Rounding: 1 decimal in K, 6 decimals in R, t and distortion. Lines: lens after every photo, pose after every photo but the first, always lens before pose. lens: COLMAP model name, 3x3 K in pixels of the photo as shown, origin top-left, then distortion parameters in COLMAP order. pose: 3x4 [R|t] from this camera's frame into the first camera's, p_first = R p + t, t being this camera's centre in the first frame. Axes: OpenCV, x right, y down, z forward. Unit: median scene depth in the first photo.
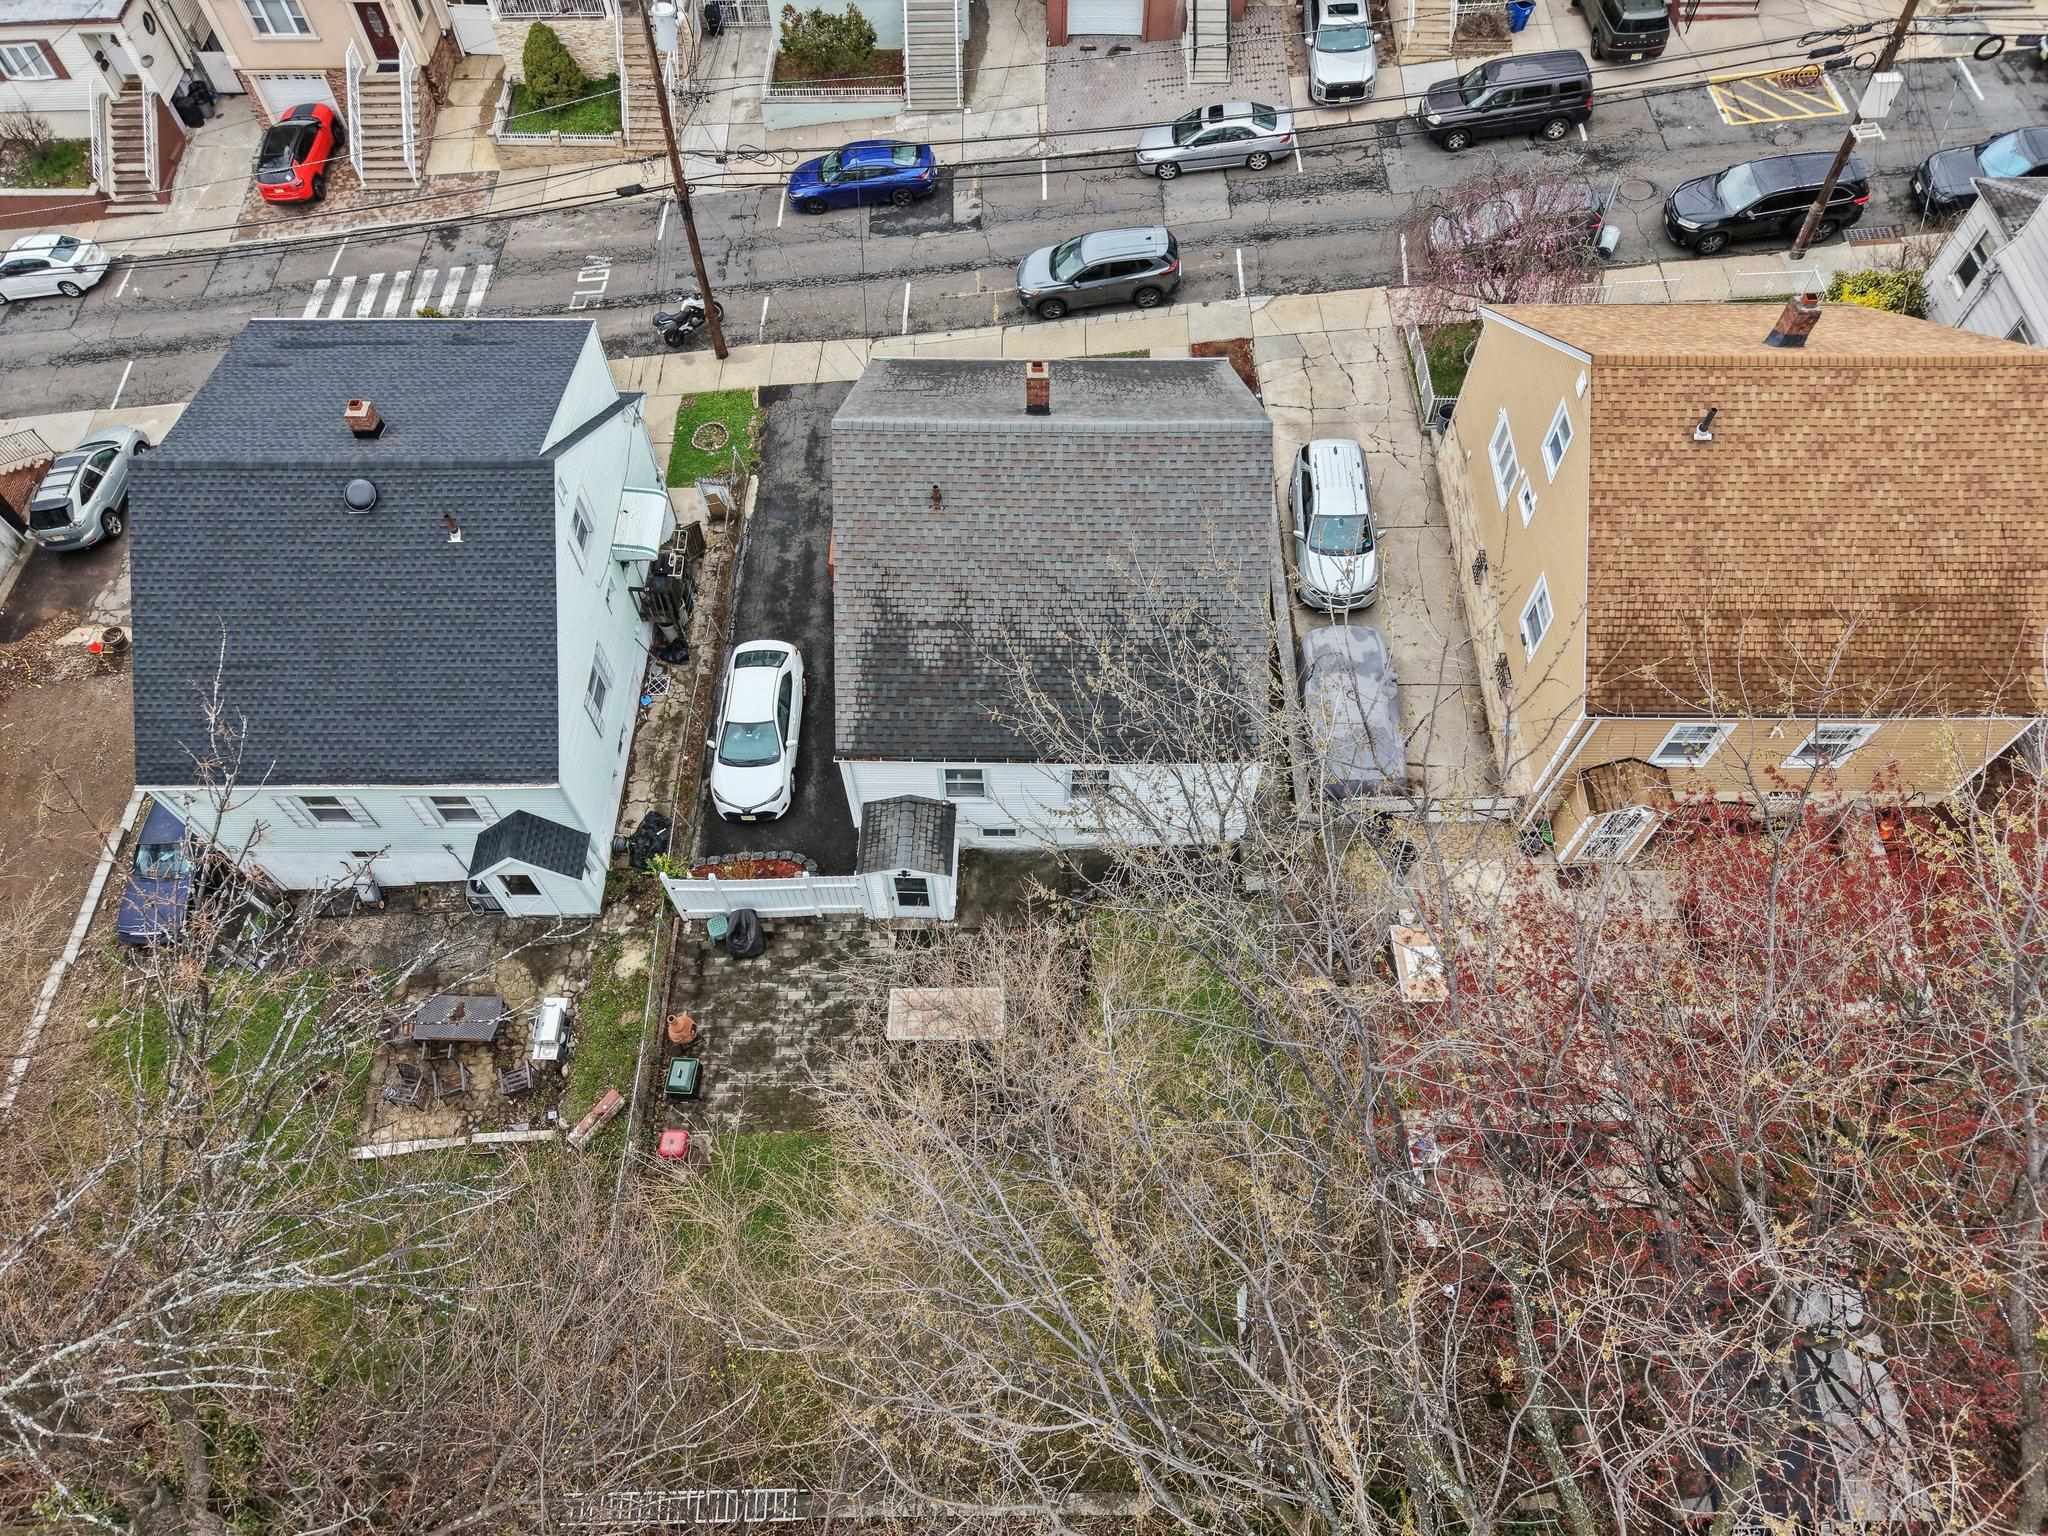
lens RADIAL K [[1374.7, 0, 1023.5], [0, 1374.7, 774.7], [0, 0, 1]] dist [0.025518, -0.027649]
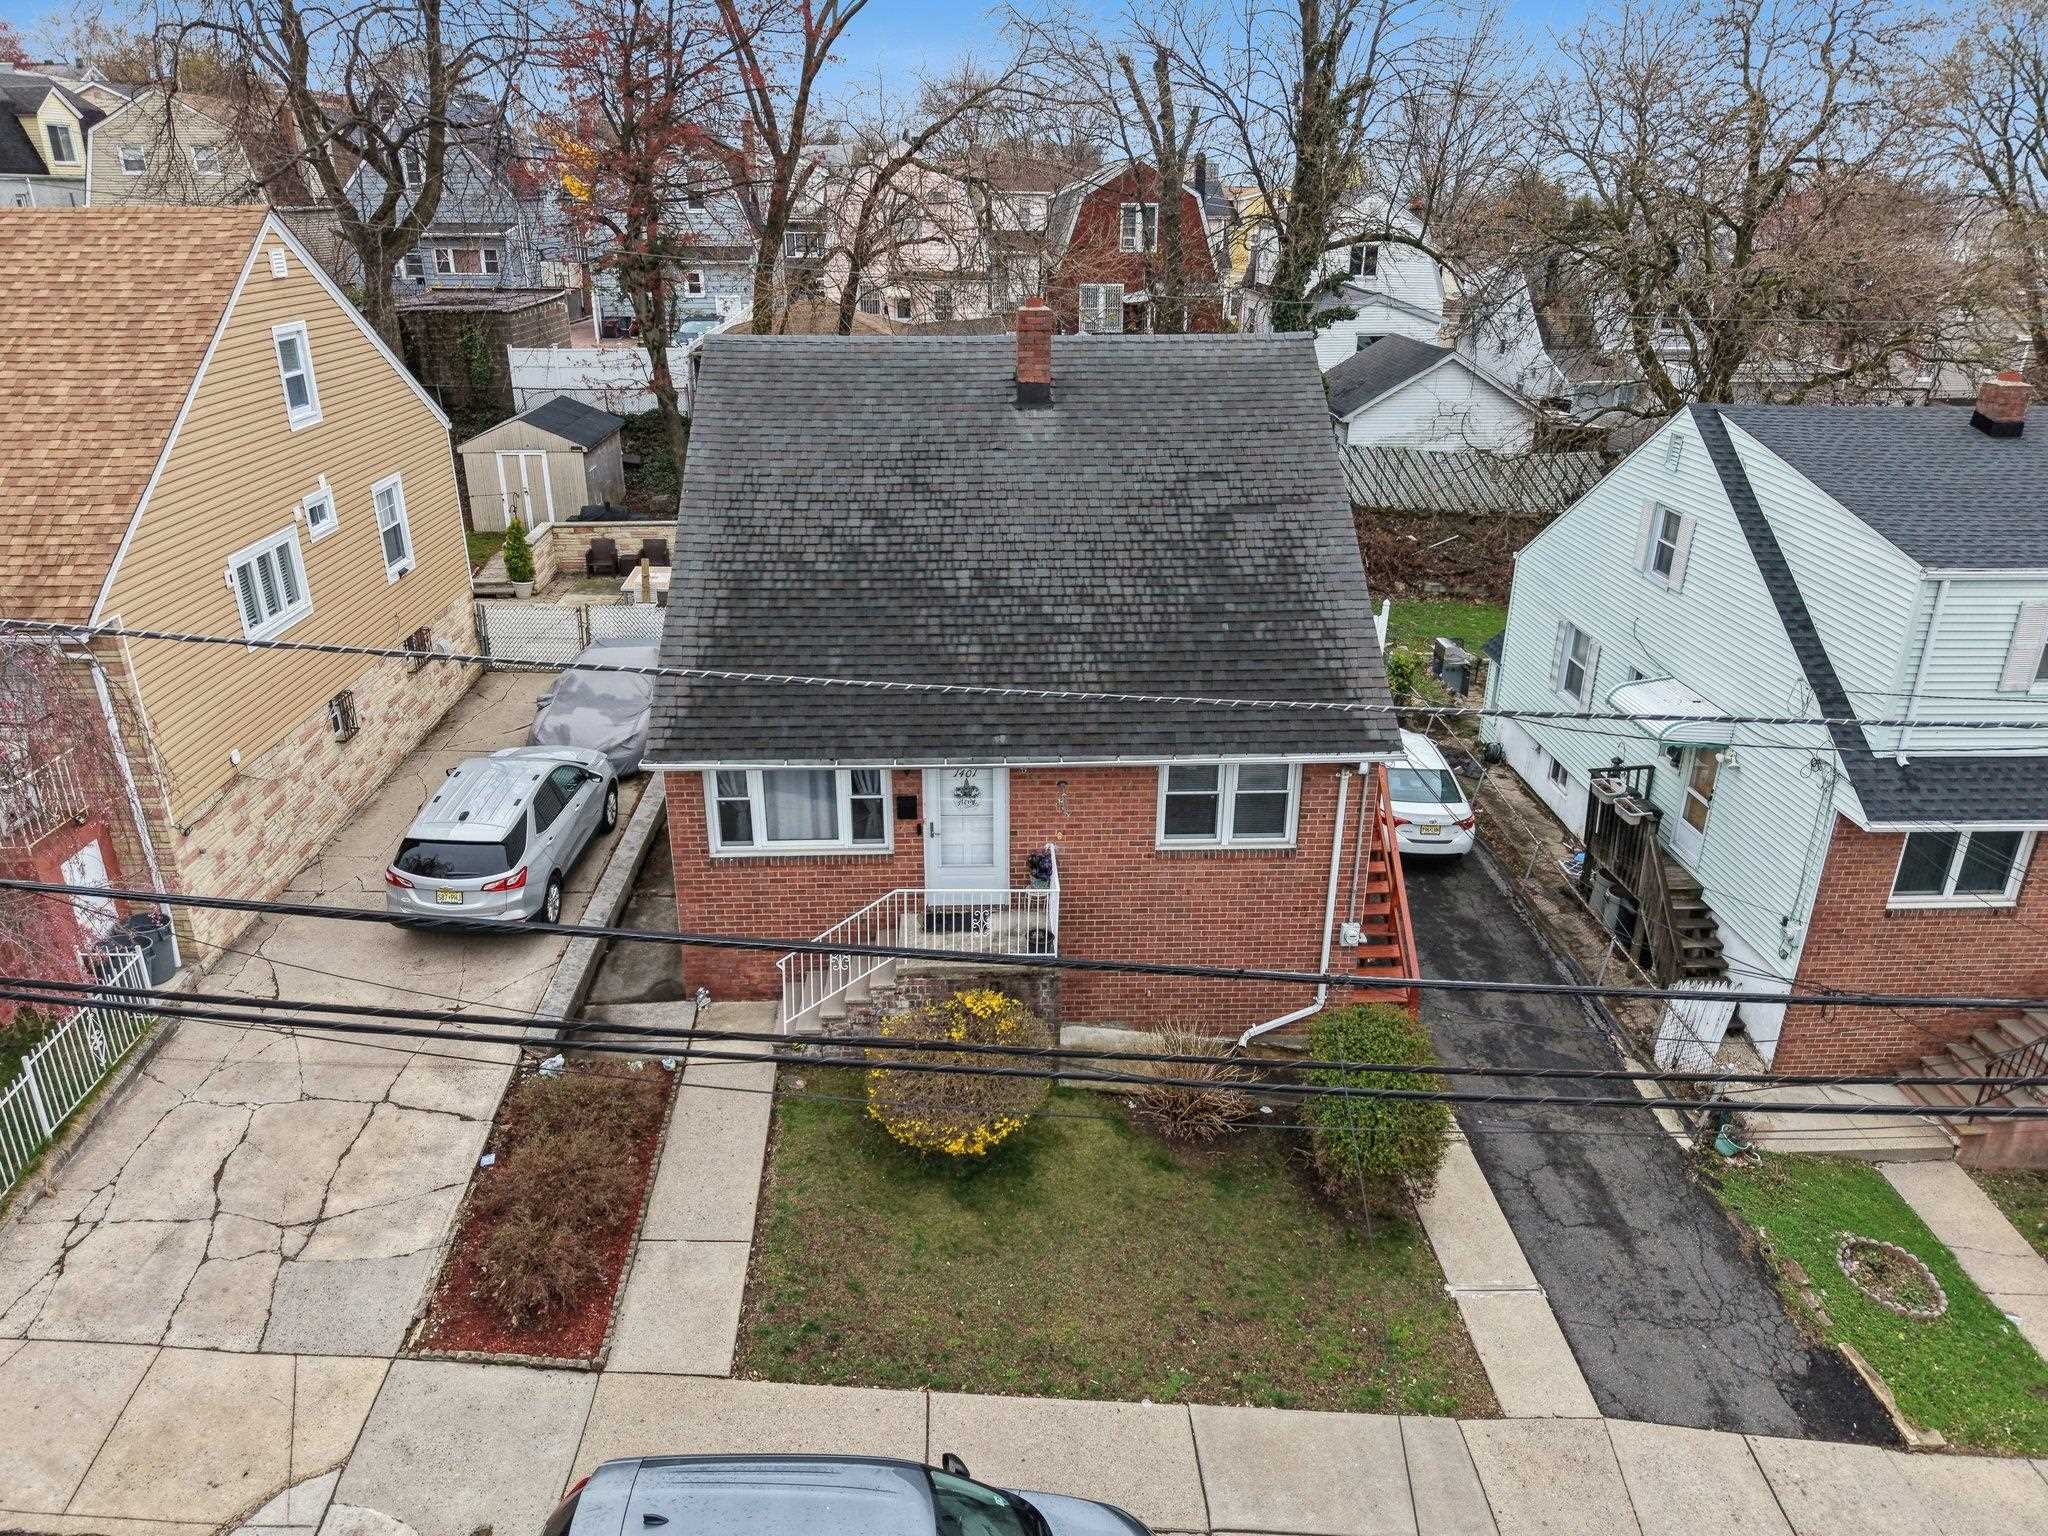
lens RADIAL K [[1374.7, 0, 1023.5], [0, 1374.7, 774.7], [0, 0, 1]] dist [0.025518, -0.027649]
pose [[-0.998855, 0.020095, -0.043421, 0.034308], [-0.040366, 0.133249, 0.990260, -0.644051], [0.025685, 0.990879, -0.132286, 0.903058]]
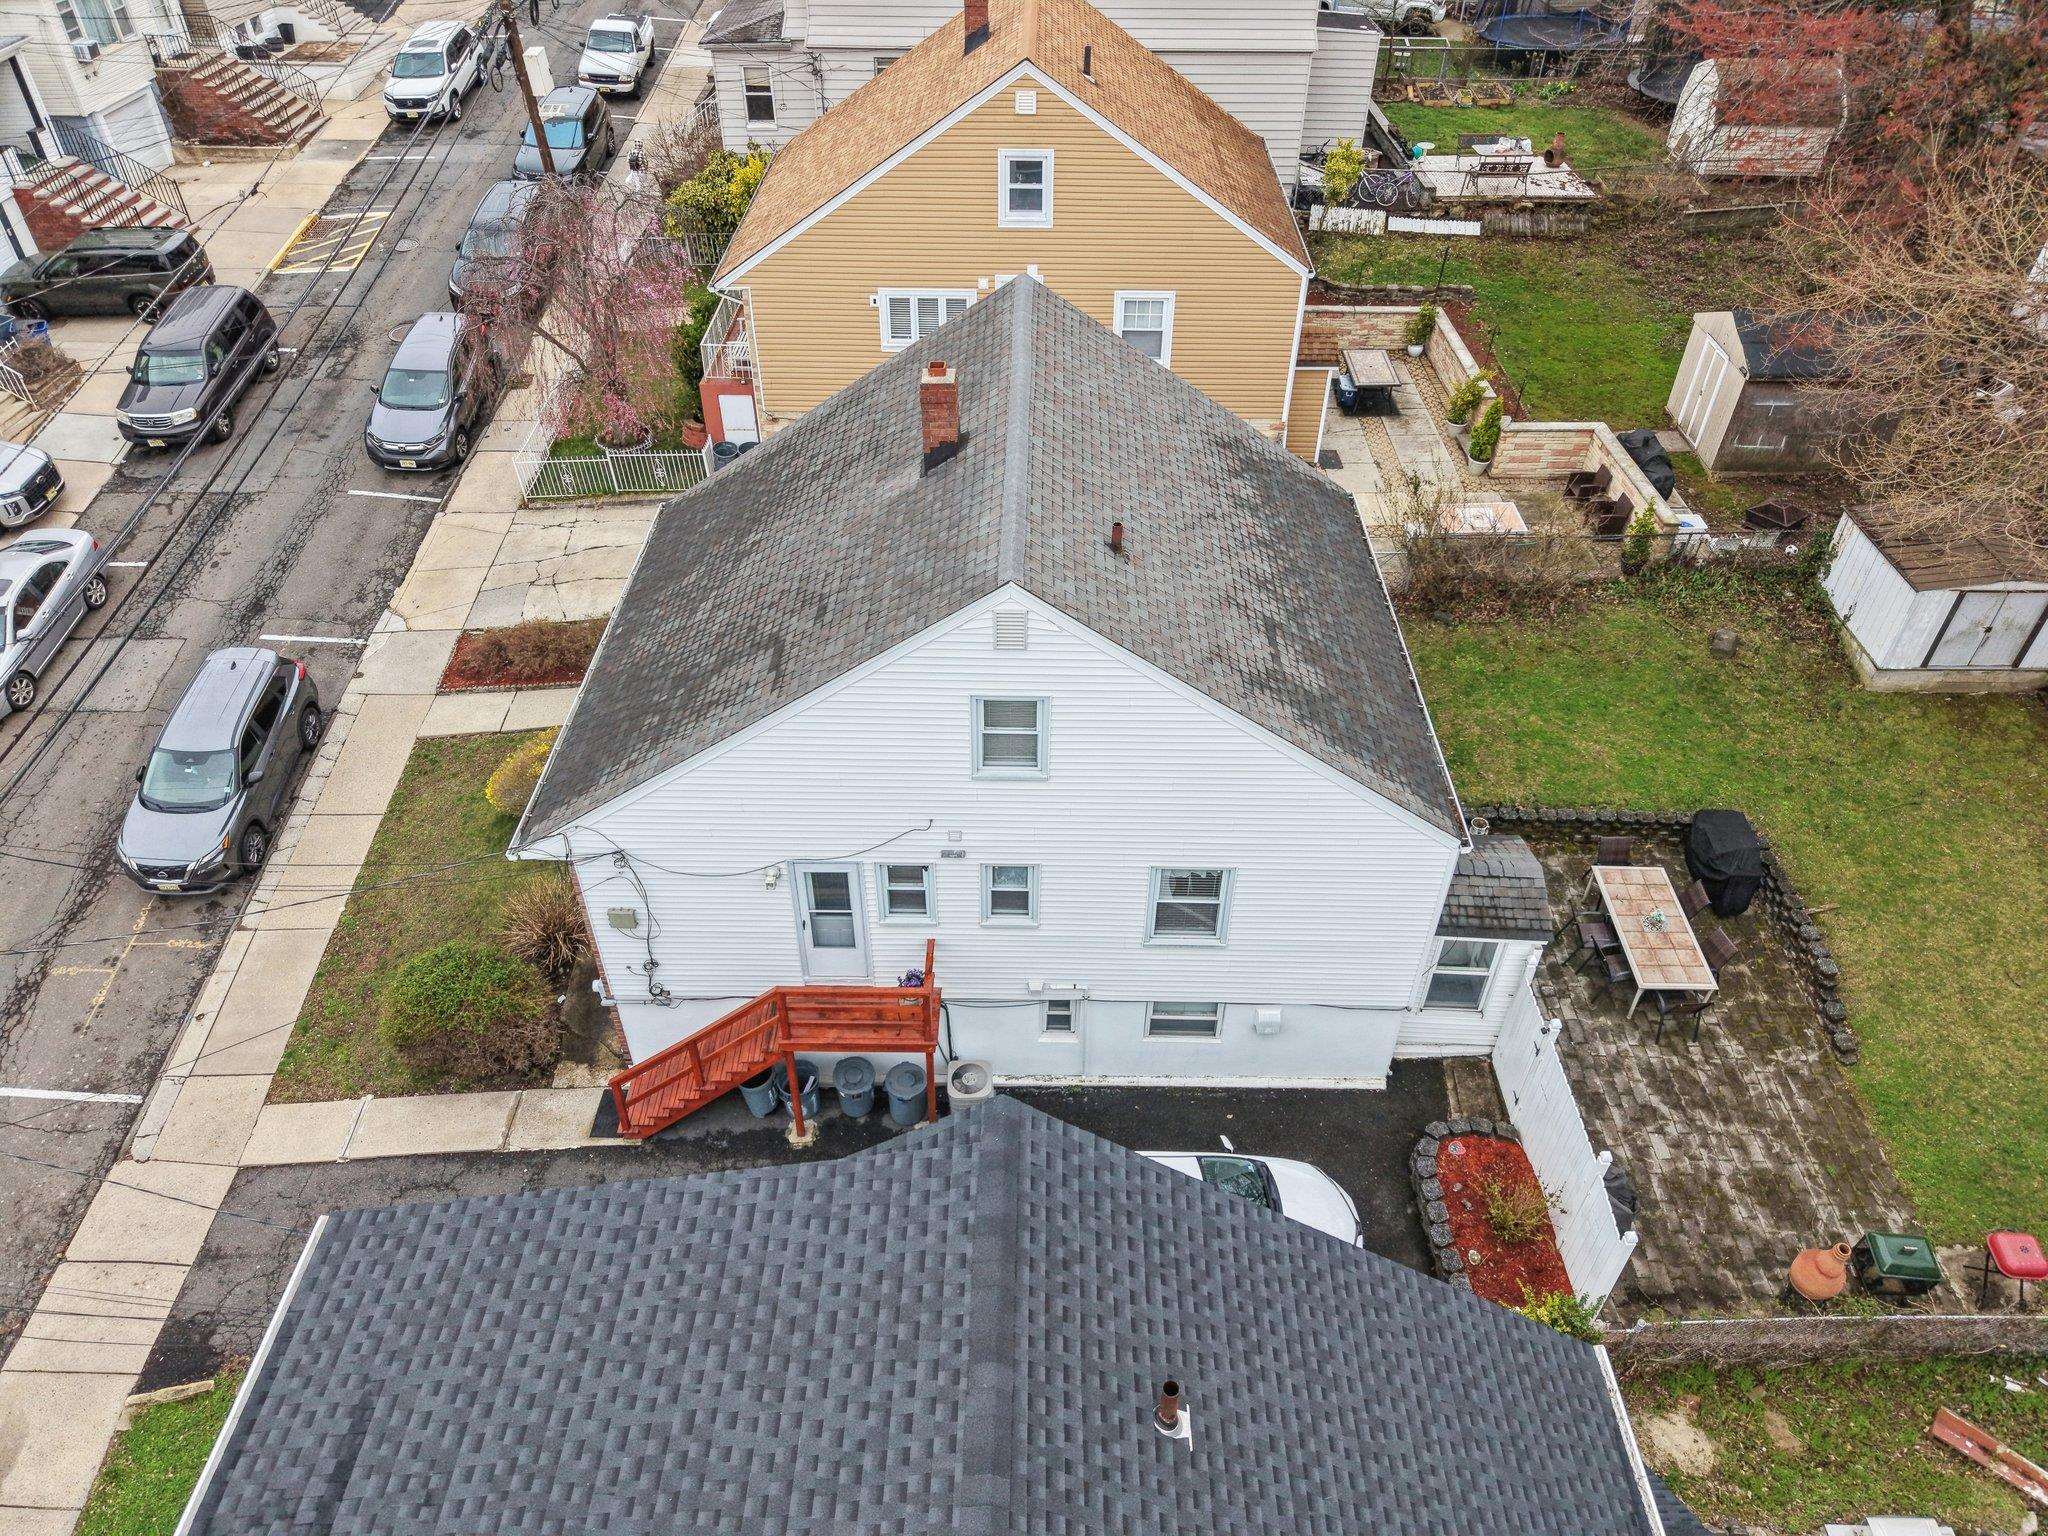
lens RADIAL K [[1379.3, 0, 1023.4], [0, 1379.3, 774.8], [0, 0, 1]] dist [0.015150, -0.014188]
pose [[0.009006, -0.642502, 0.766231, -0.403465], [0.857497, 0.399152, 0.324619, -0.268507], [-0.514411, 0.654117, 0.554538, 0.512839]]
